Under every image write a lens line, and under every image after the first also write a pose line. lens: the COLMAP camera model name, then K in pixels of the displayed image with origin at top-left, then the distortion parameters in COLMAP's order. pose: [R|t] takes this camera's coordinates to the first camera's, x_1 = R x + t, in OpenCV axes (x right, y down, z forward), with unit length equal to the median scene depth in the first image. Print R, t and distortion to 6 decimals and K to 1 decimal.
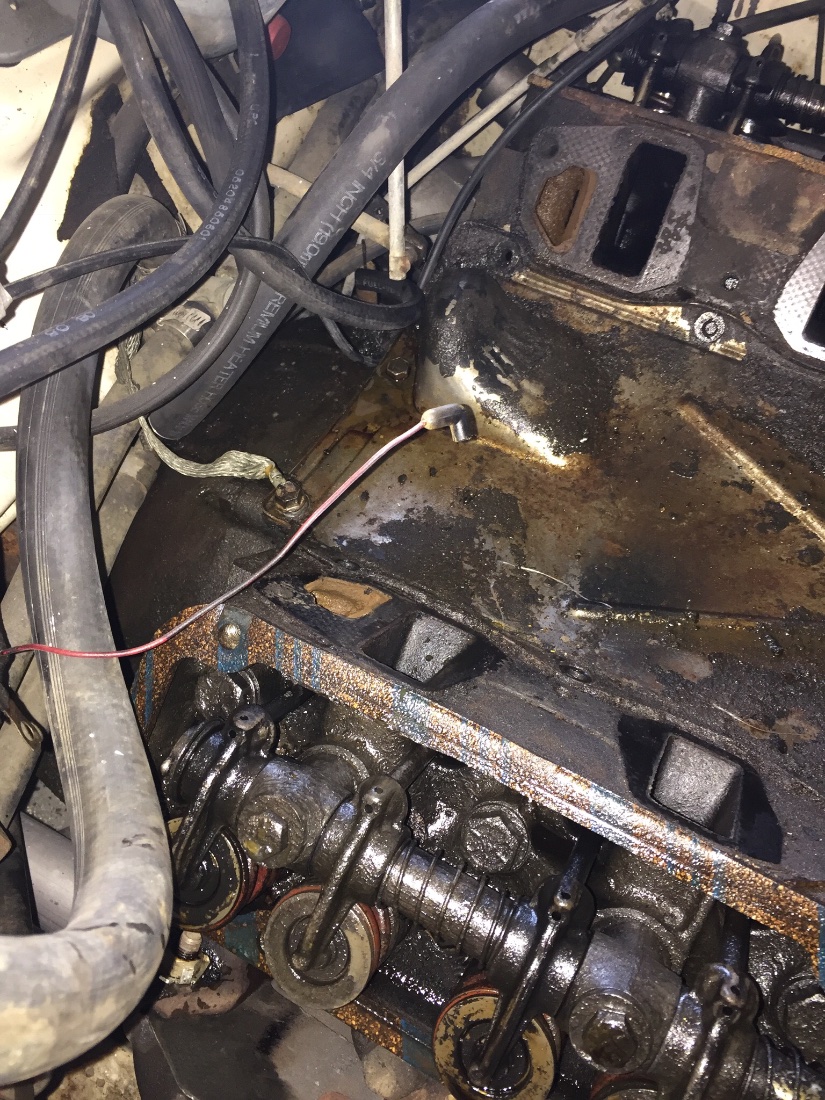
lens RADIAL K [[950.7, 0, 414.3], [0, 950.7, 554.6], [0, 0, 1]] dist [0.094428, -0.146362]
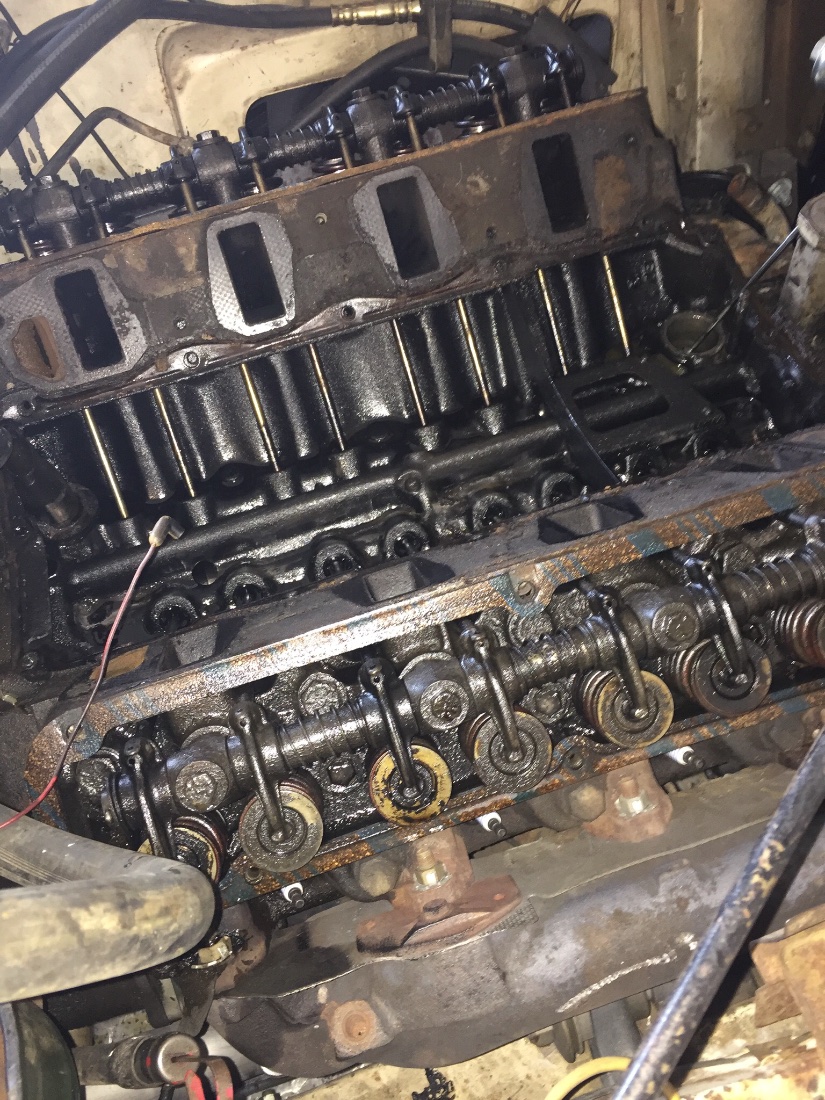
lens RADIAL K [[950.7, 0, 414.3], [0, 950.7, 554.6], [0, 0, 1]] dist [0.094428, -0.146362]
pose [[0.683263, -0.637757, 0.355553, -0.138884], [0.662894, 0.745960, 0.064152, 0.094176], [-0.306141, 0.191861, 0.932452, -0.308217]]
